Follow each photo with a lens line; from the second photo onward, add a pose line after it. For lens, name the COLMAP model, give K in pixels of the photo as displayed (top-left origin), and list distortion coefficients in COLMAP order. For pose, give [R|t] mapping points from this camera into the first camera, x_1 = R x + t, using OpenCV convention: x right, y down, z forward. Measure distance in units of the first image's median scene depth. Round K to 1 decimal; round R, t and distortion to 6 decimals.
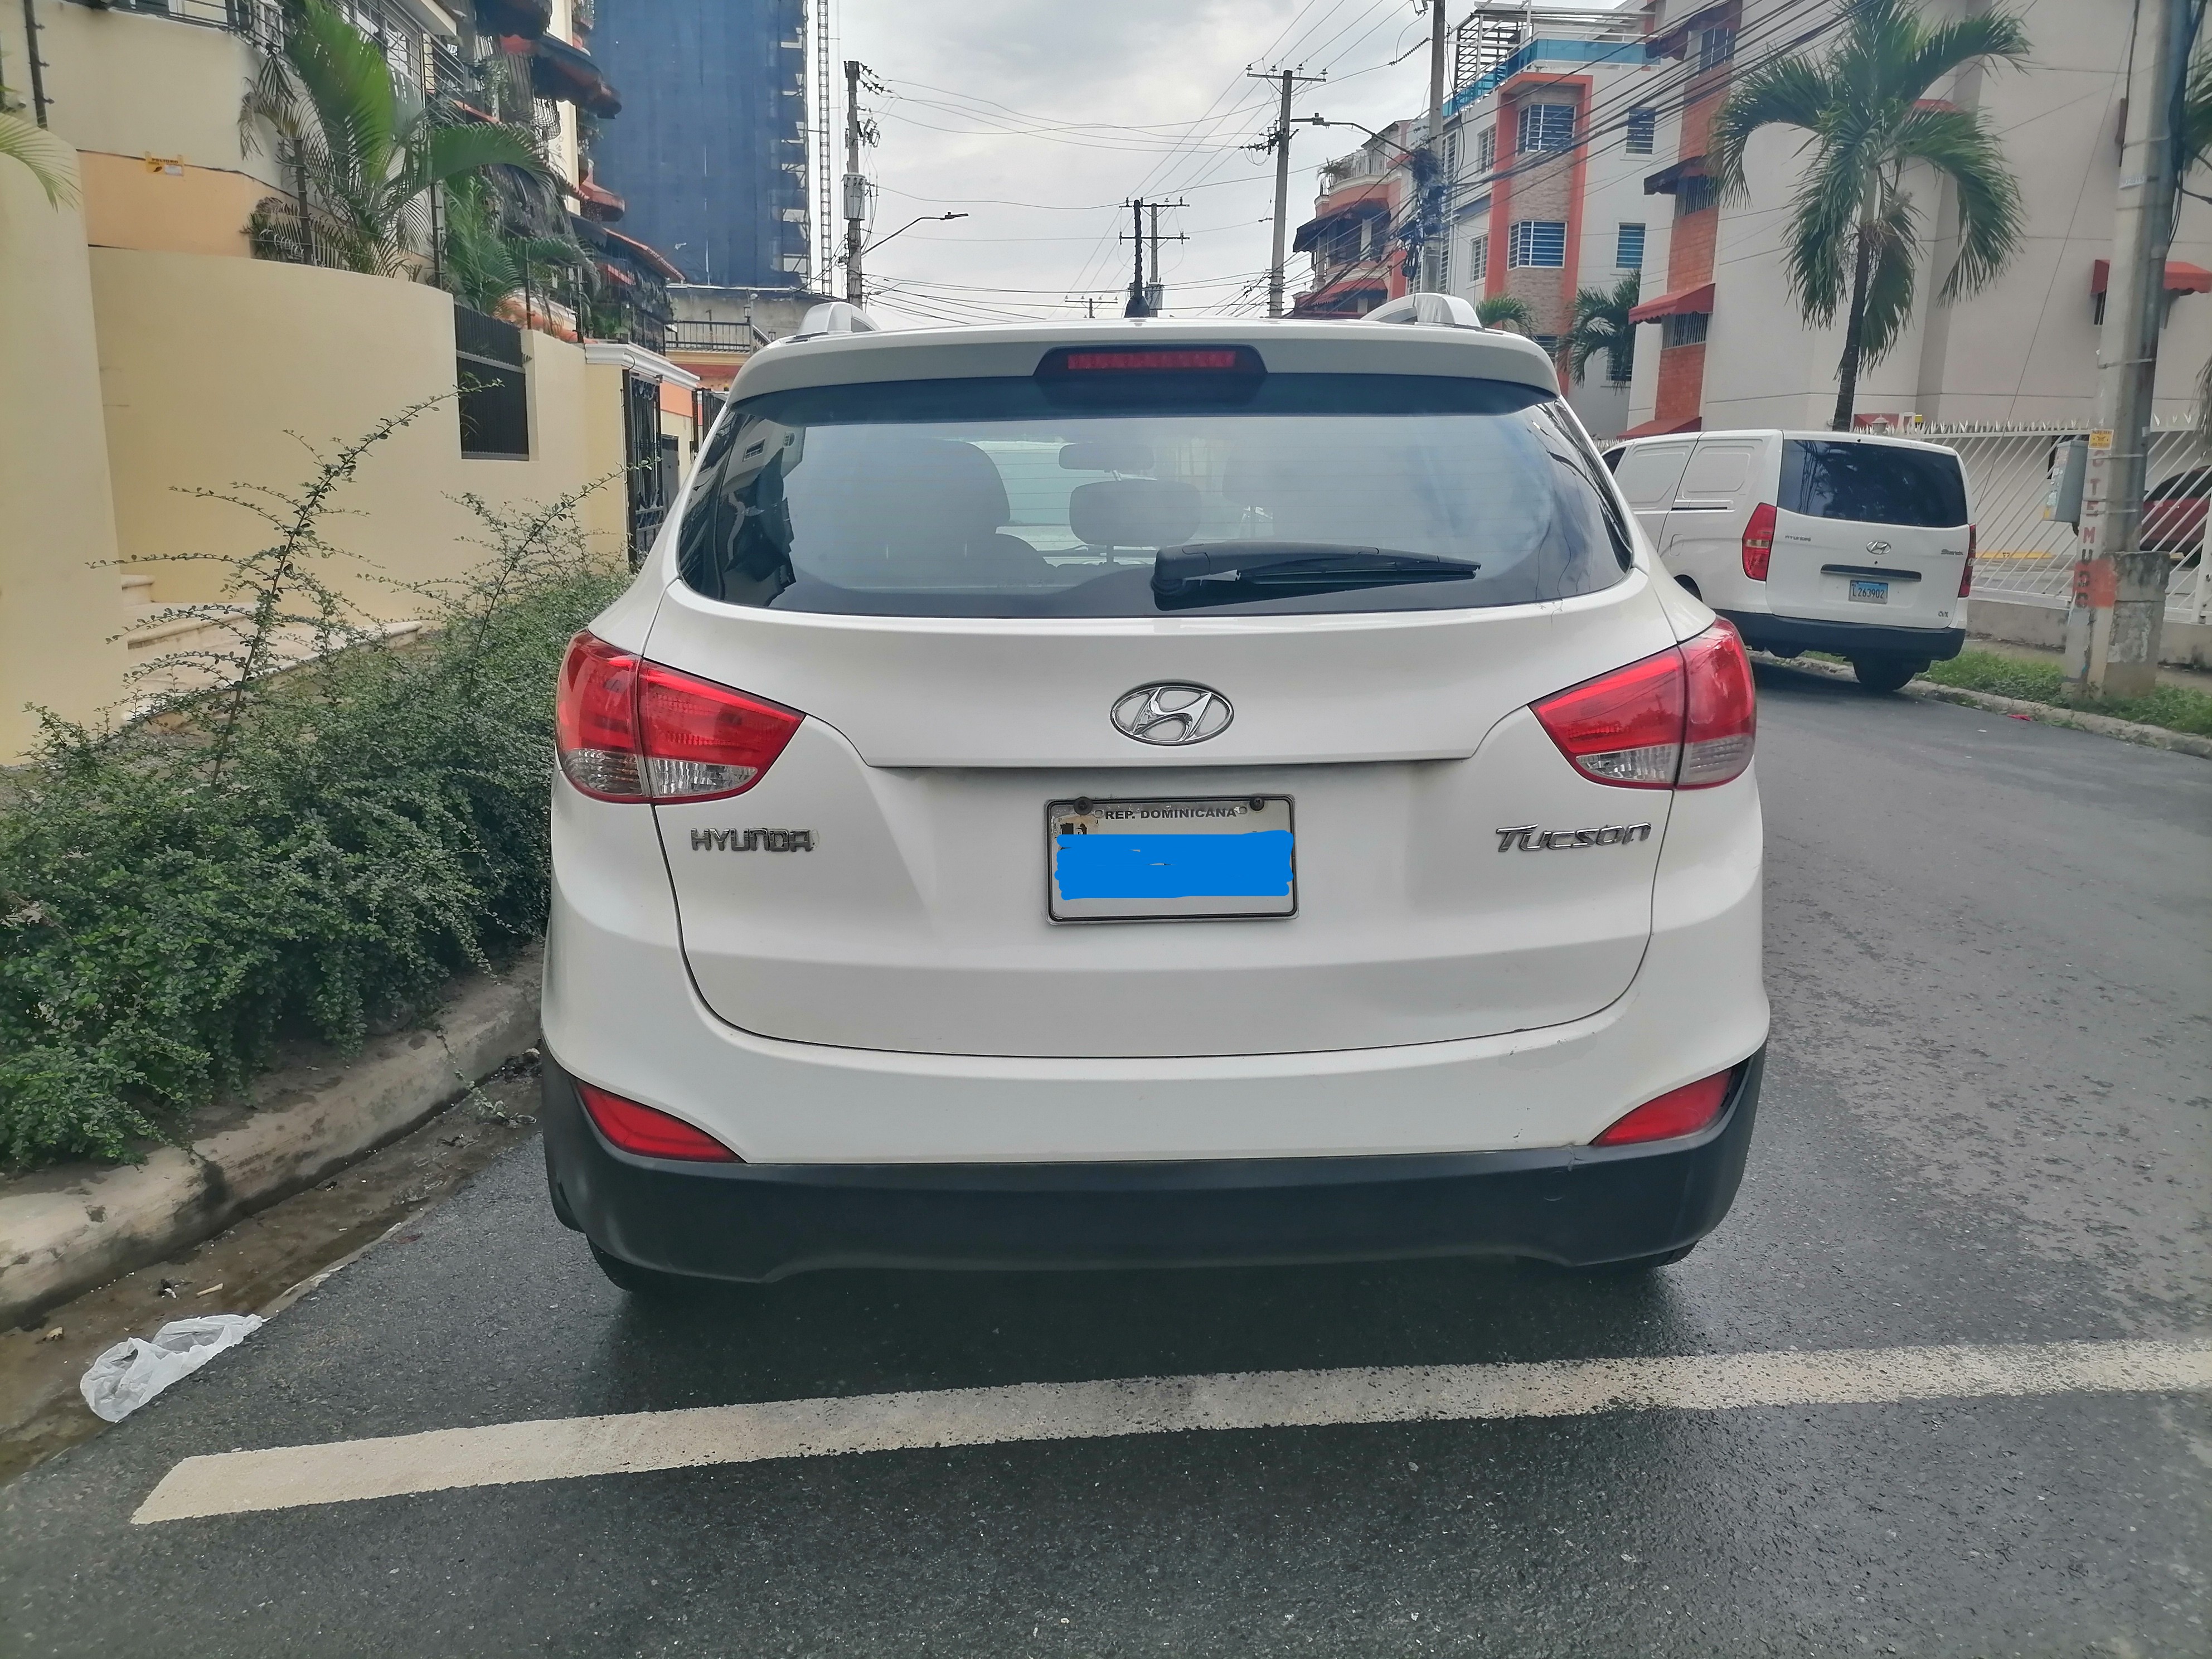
lens RADIAL K [[1665.1, 0, 1102.2], [0, 1665.1, 829.3], [0, 0, 1]] dist [0.024461, -0.007215]
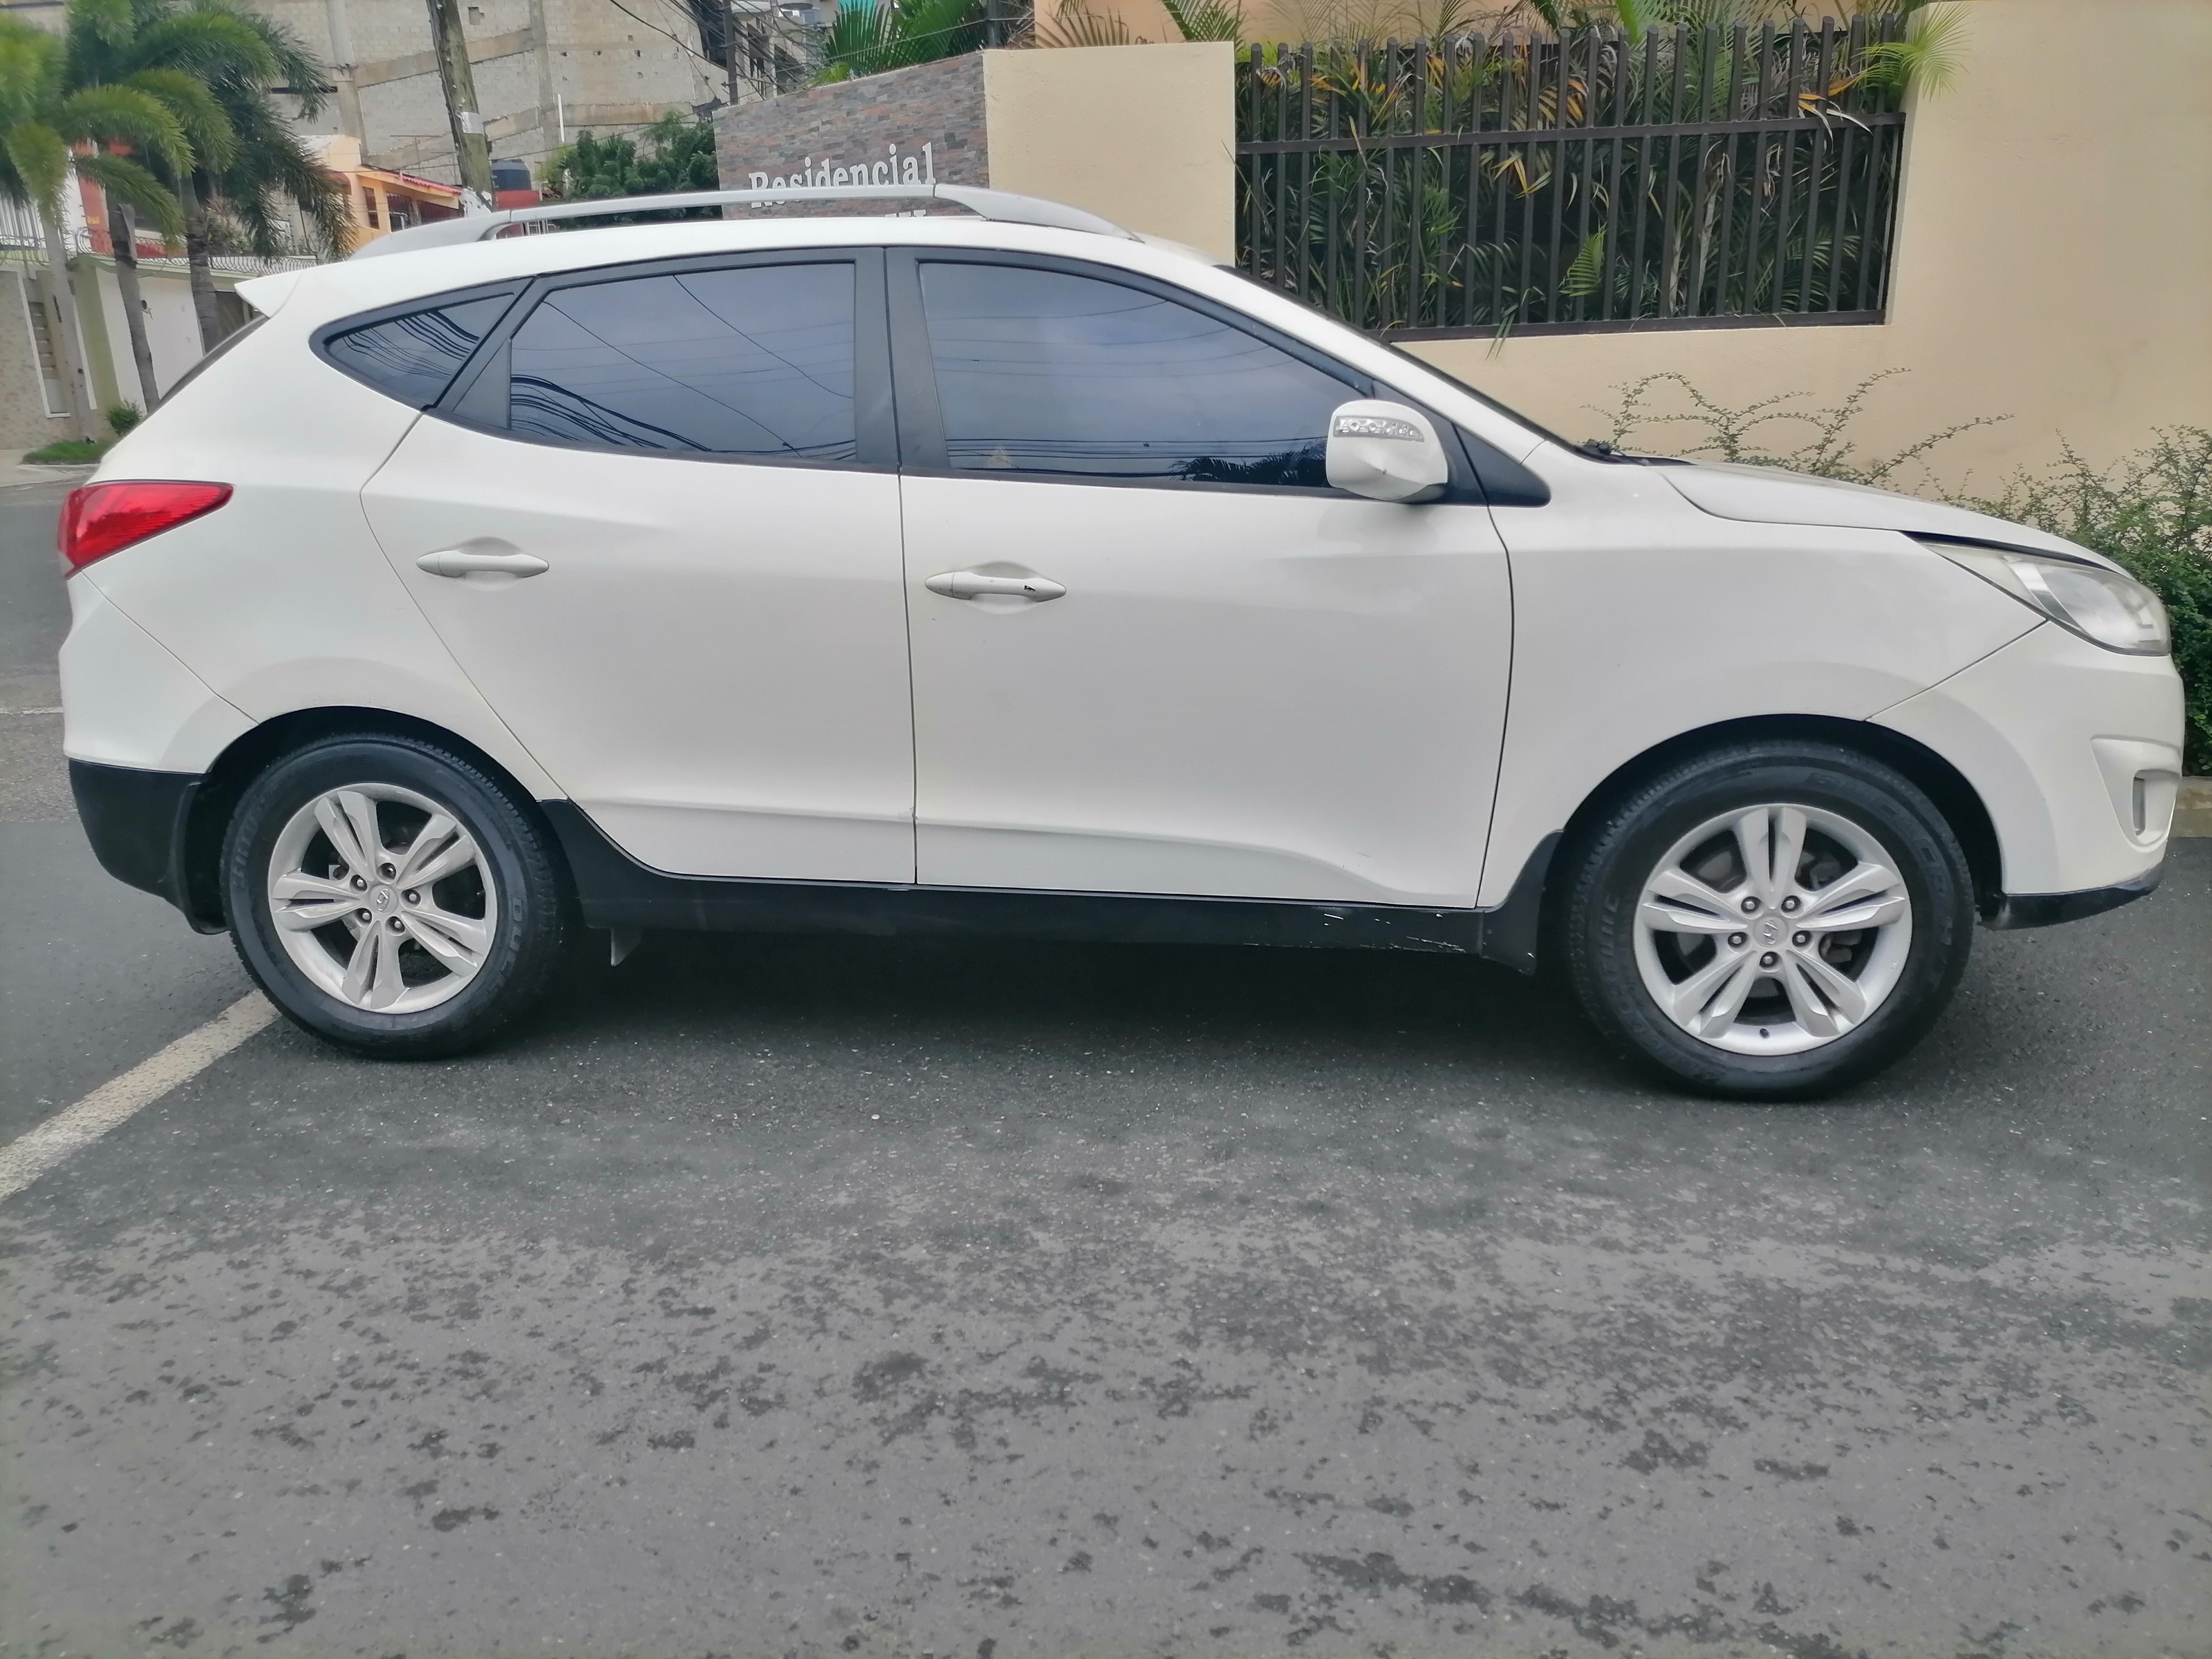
lens RADIAL K [[1665.1, 0, 1102.2], [0, 1665.1, 829.3], [0, 0, 1]] dist [0.024461, -0.007215]
pose [[-0.145140, 0.246287, -0.958268, 1.074857], [-0.175253, 0.946809, 0.269886, -0.241714], [0.973766, 0.207111, -0.094258, 1.273398]]
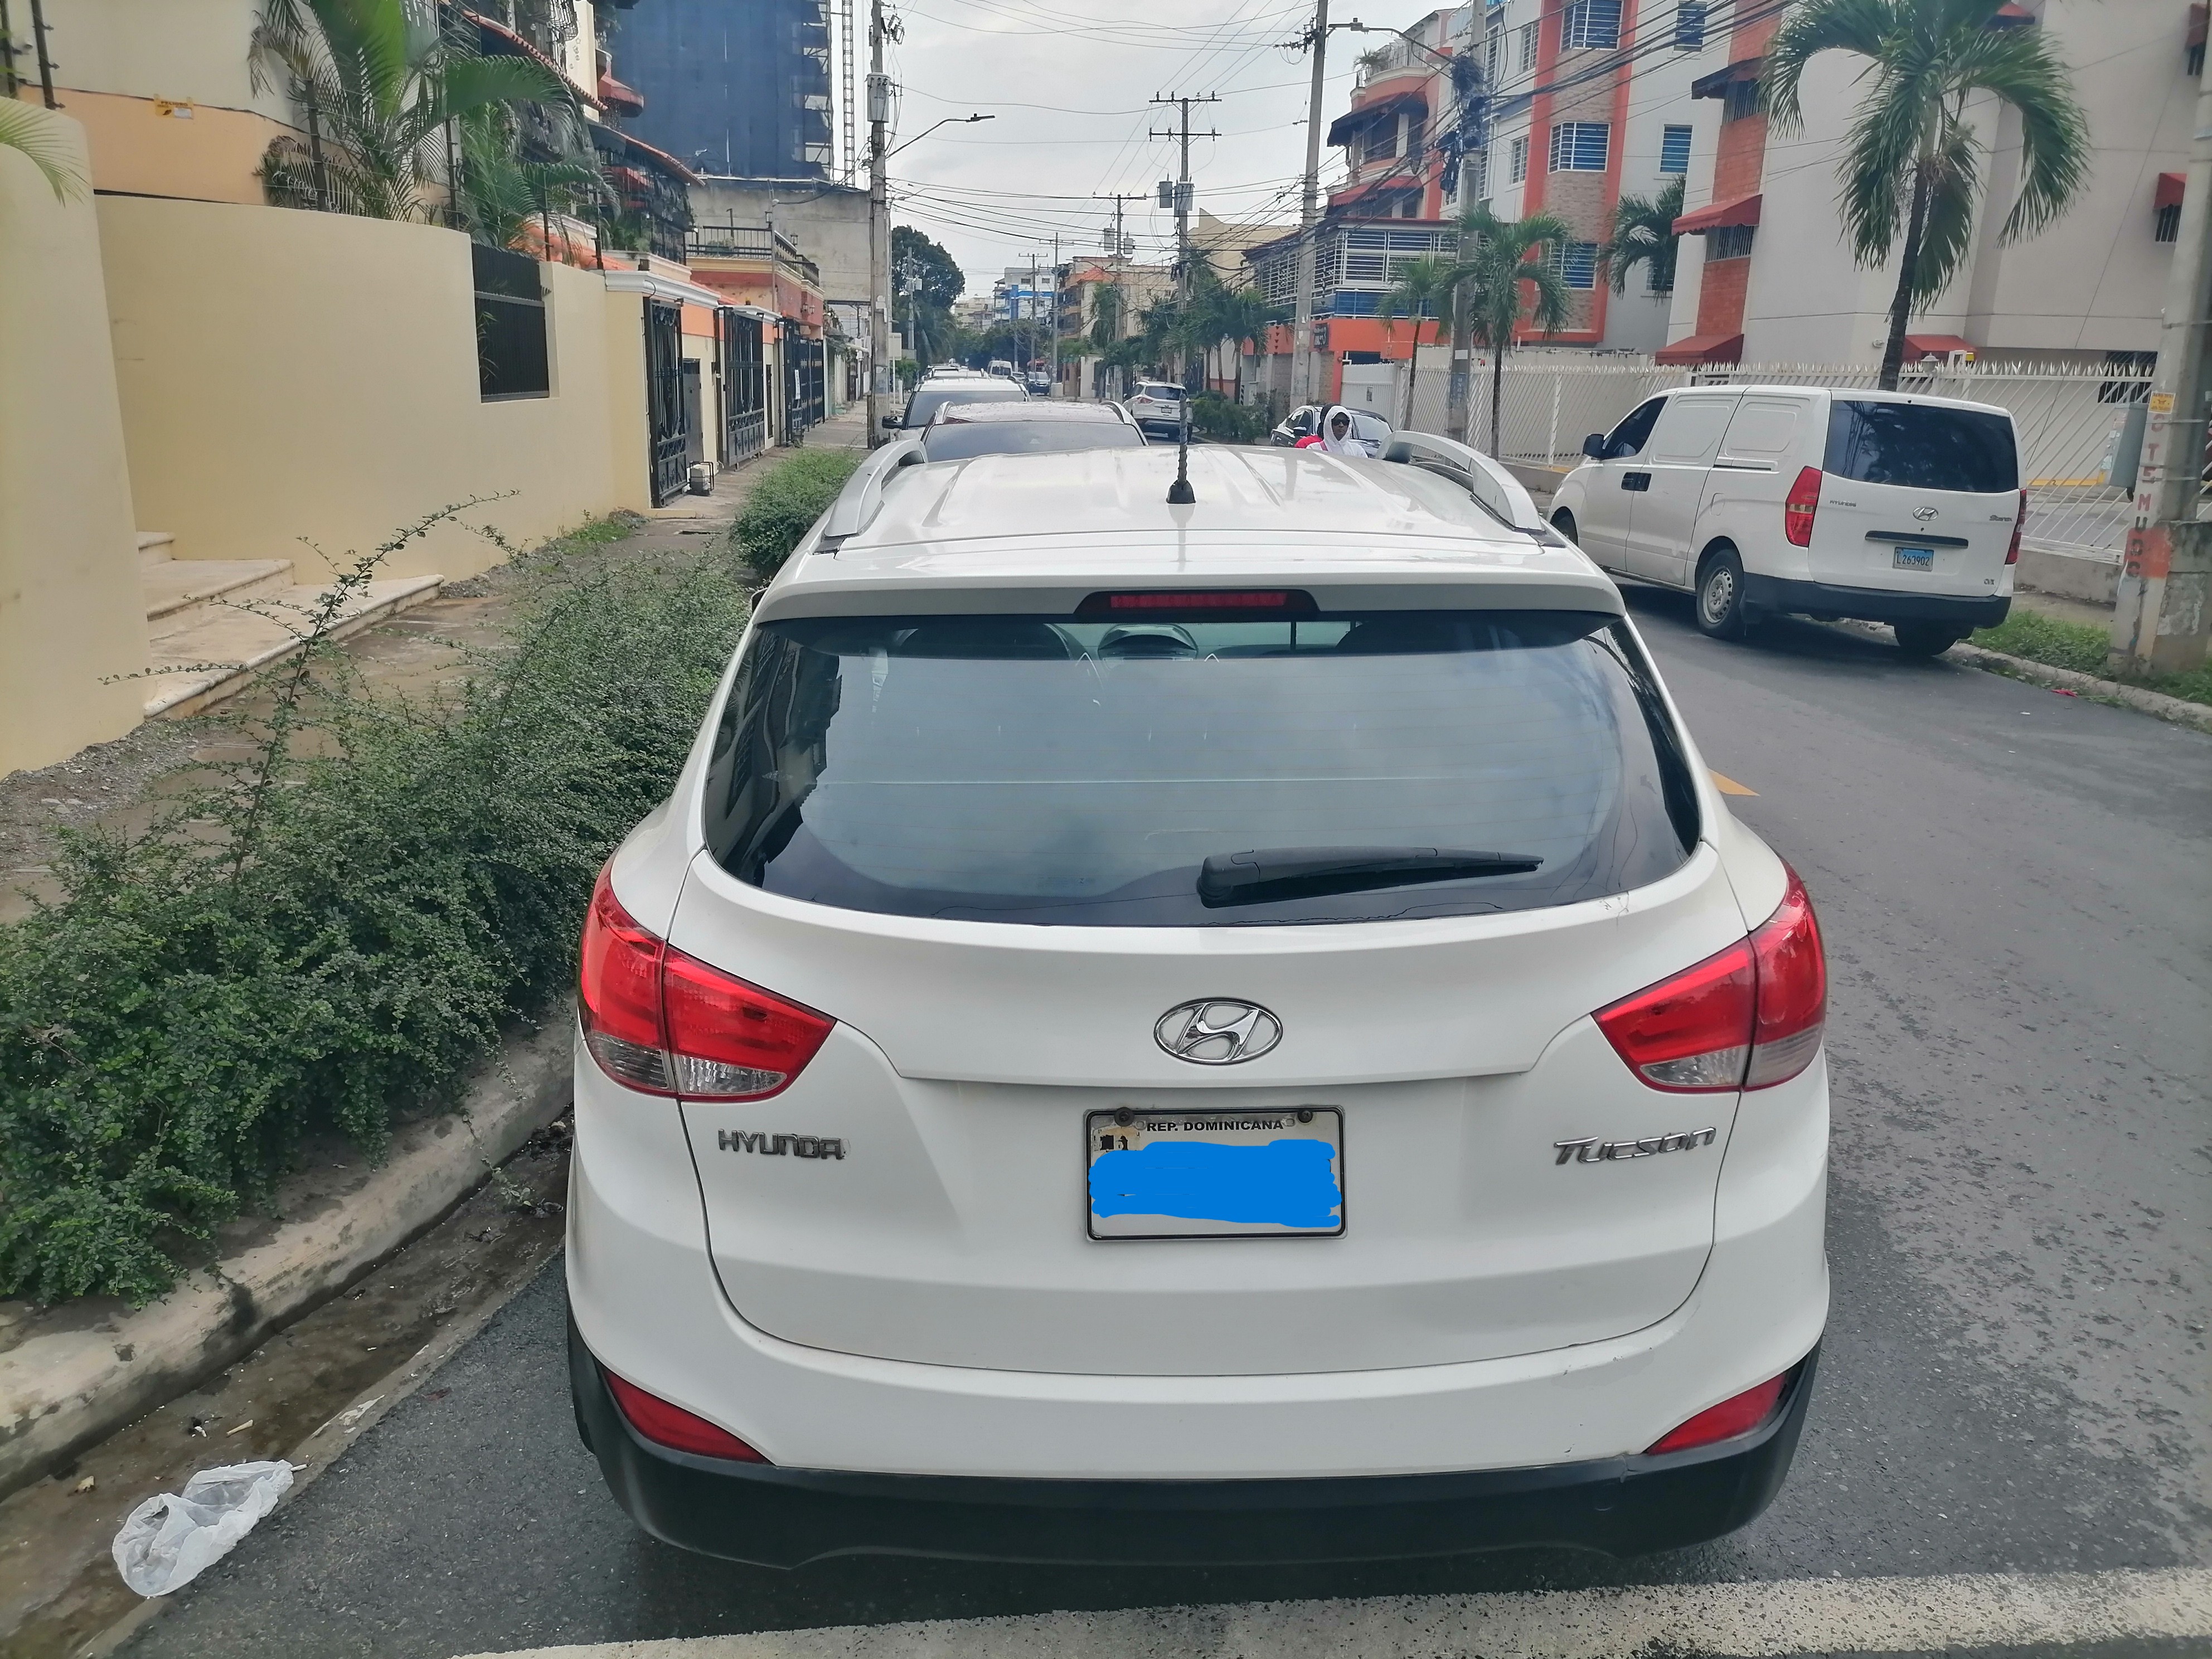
lens RADIAL K [[1663.9, 0, 1101.8], [0, 1663.9, 833.8], [0, 0, 1]] dist [0.016422, 0.007533]
pose [[0.999862, 0.010146, -0.013148, -0.007532], [-0.009308, 0.998012, 0.062329, -0.131980], [0.013754, -0.062198, 0.997969, 0.028447]]
